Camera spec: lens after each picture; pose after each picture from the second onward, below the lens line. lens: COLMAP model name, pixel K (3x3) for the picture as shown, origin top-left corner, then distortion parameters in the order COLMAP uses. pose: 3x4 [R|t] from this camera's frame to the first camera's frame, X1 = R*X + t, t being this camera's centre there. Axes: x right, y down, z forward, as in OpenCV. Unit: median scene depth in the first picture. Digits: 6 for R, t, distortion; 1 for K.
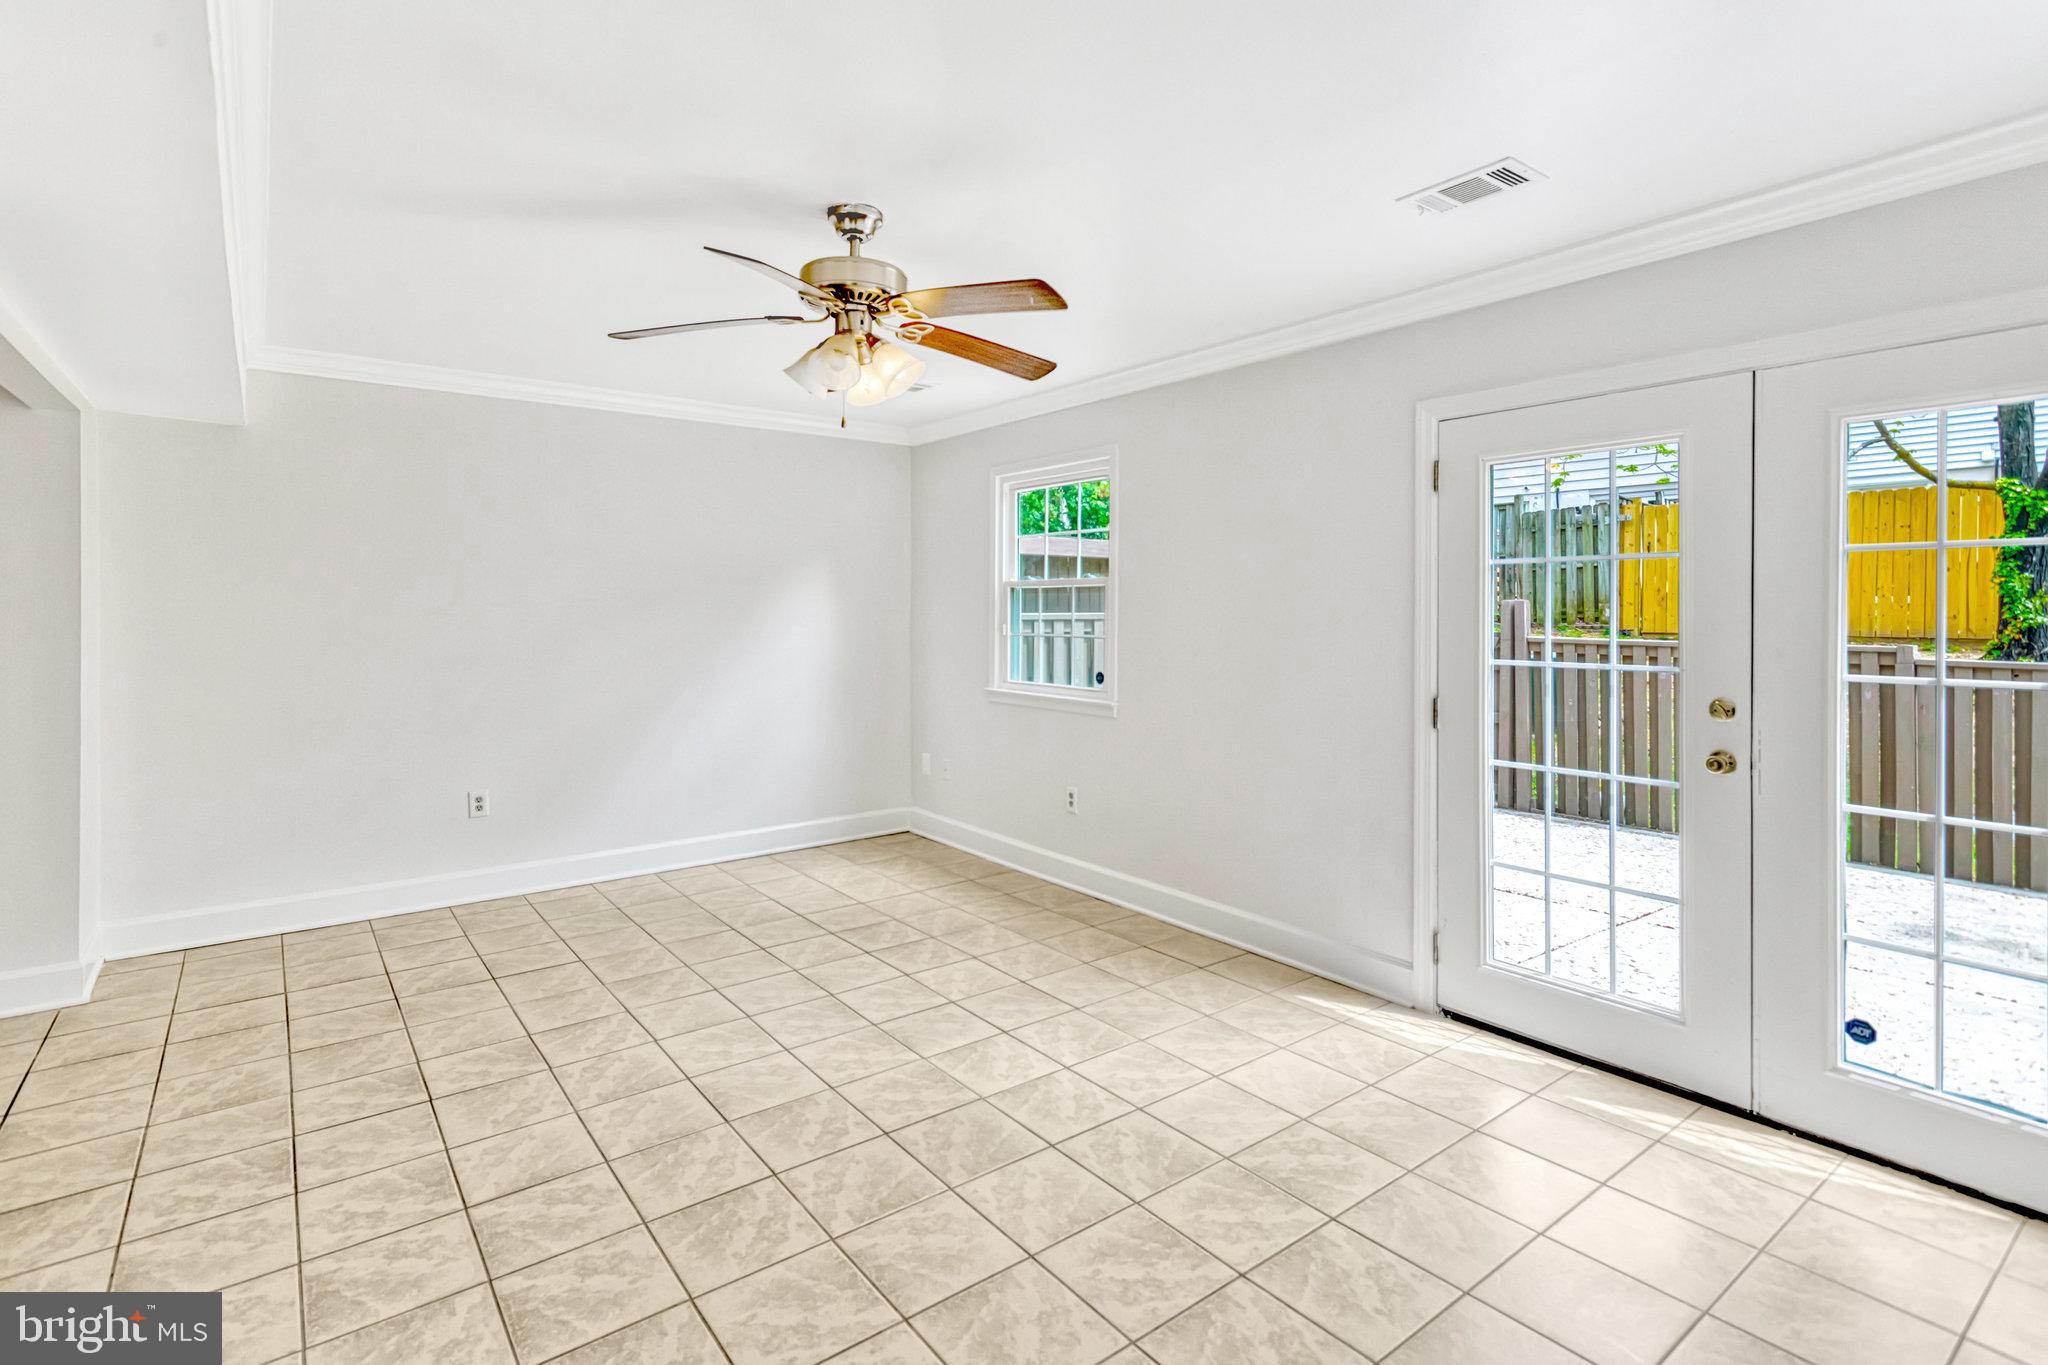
lens RADIAL K [[1006.1, 0, 1024.8], [0, 1006.1, 613.3], [0, 0, 1]] dist [0.003270, 0.000943]
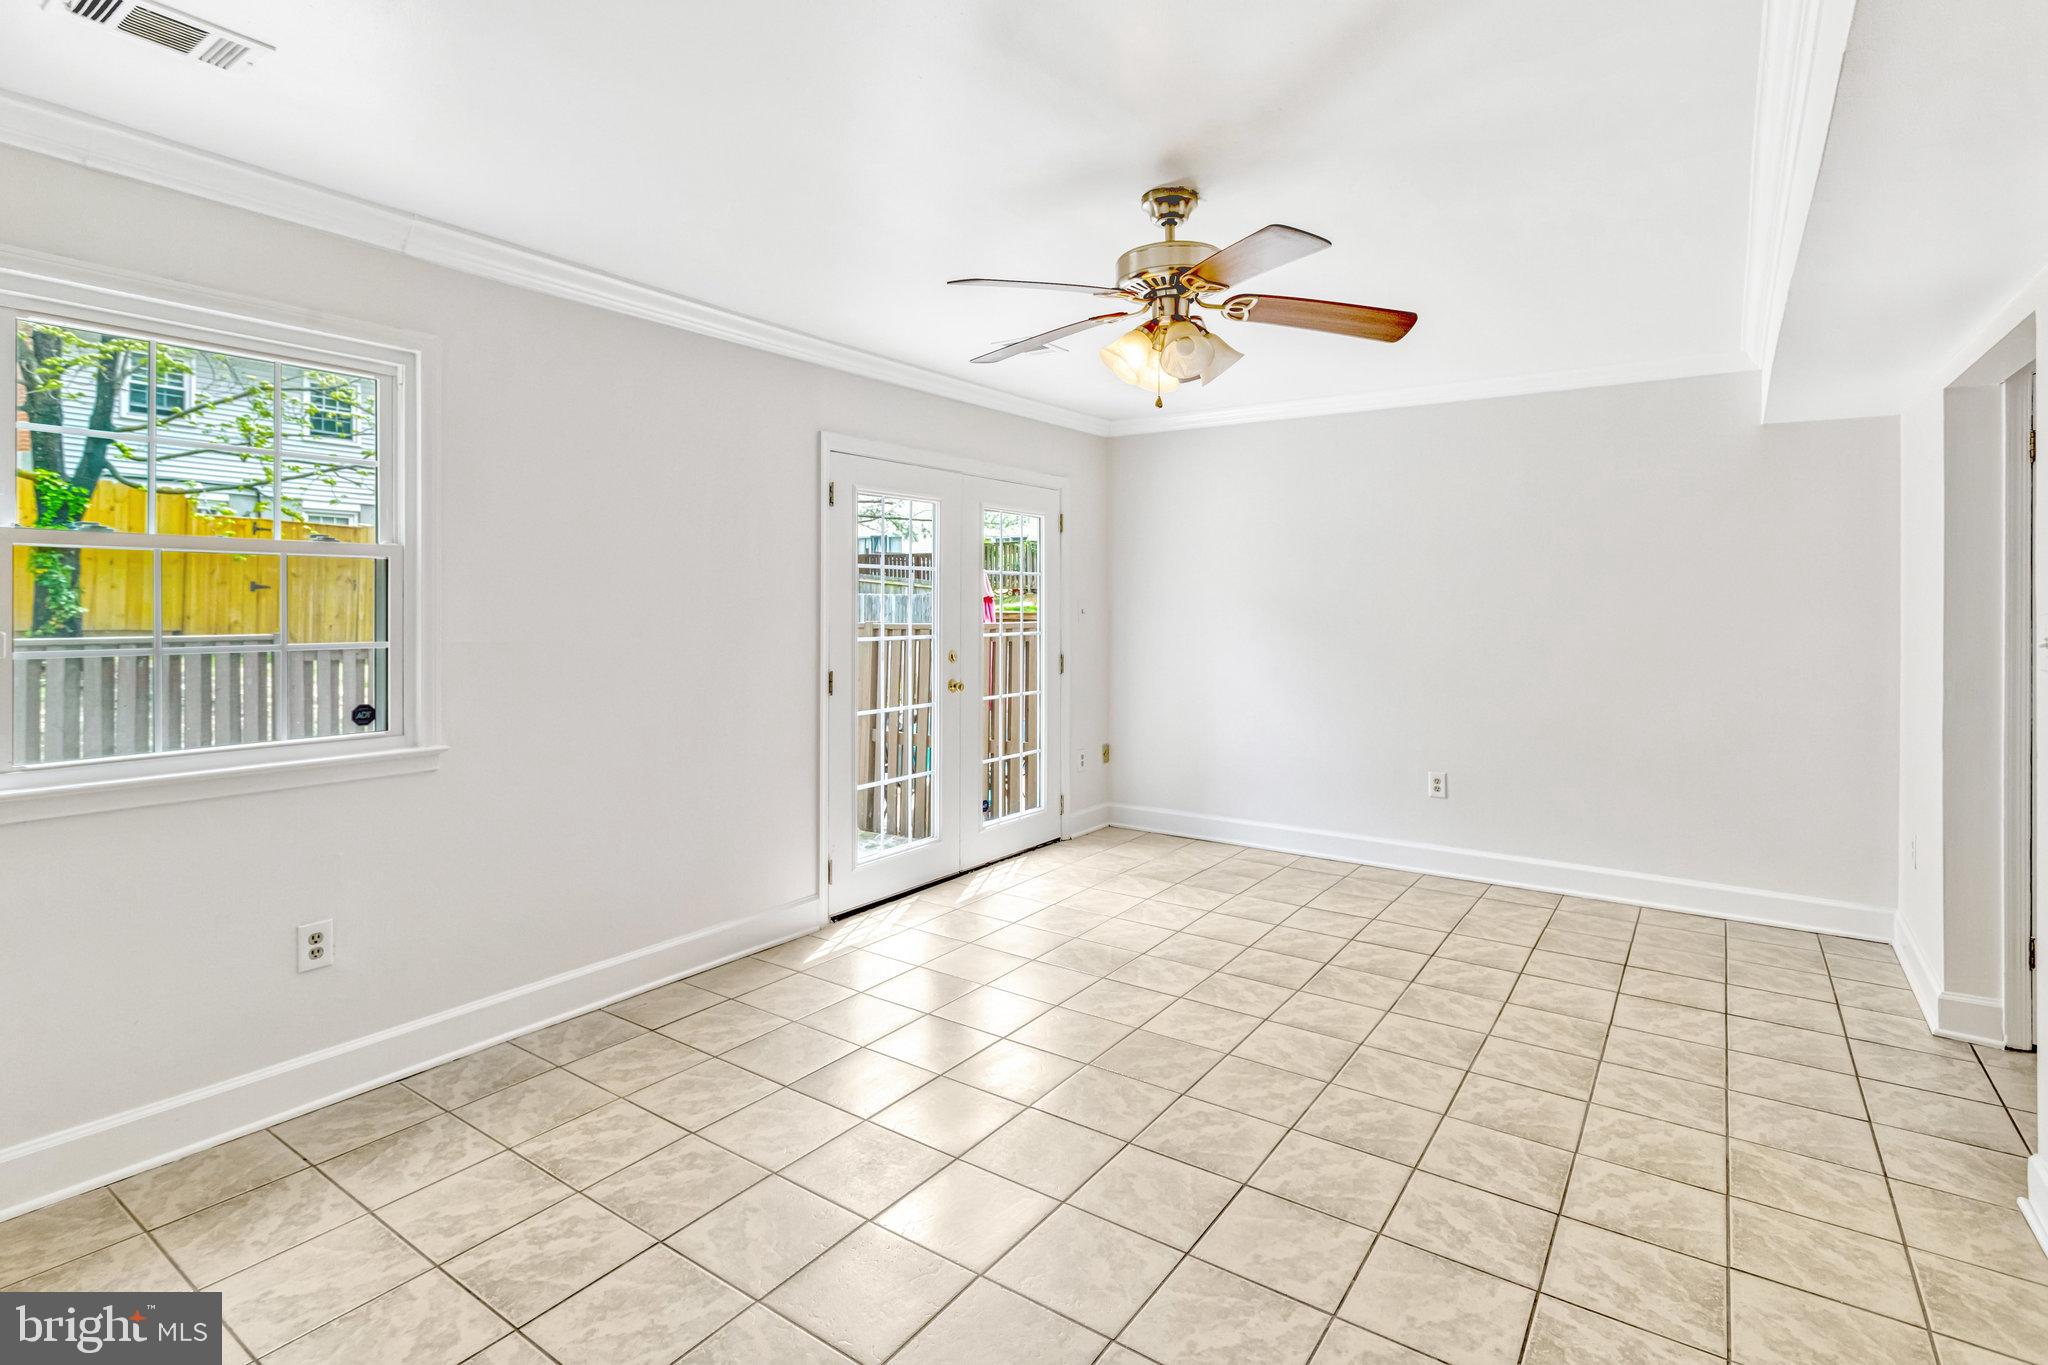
lens RADIAL K [[980.9, 0, 1036.8], [0, 980.9, 598.0], [0, 0, 1]] dist [0.000707, 0.000428]
pose [[-0.308582, 0.005376, 0.951183, -0.836882], [0.000561, 0.999985, -0.005470, -0.000521], [-0.951198, -0.001154, -0.308580, 1.140248]]
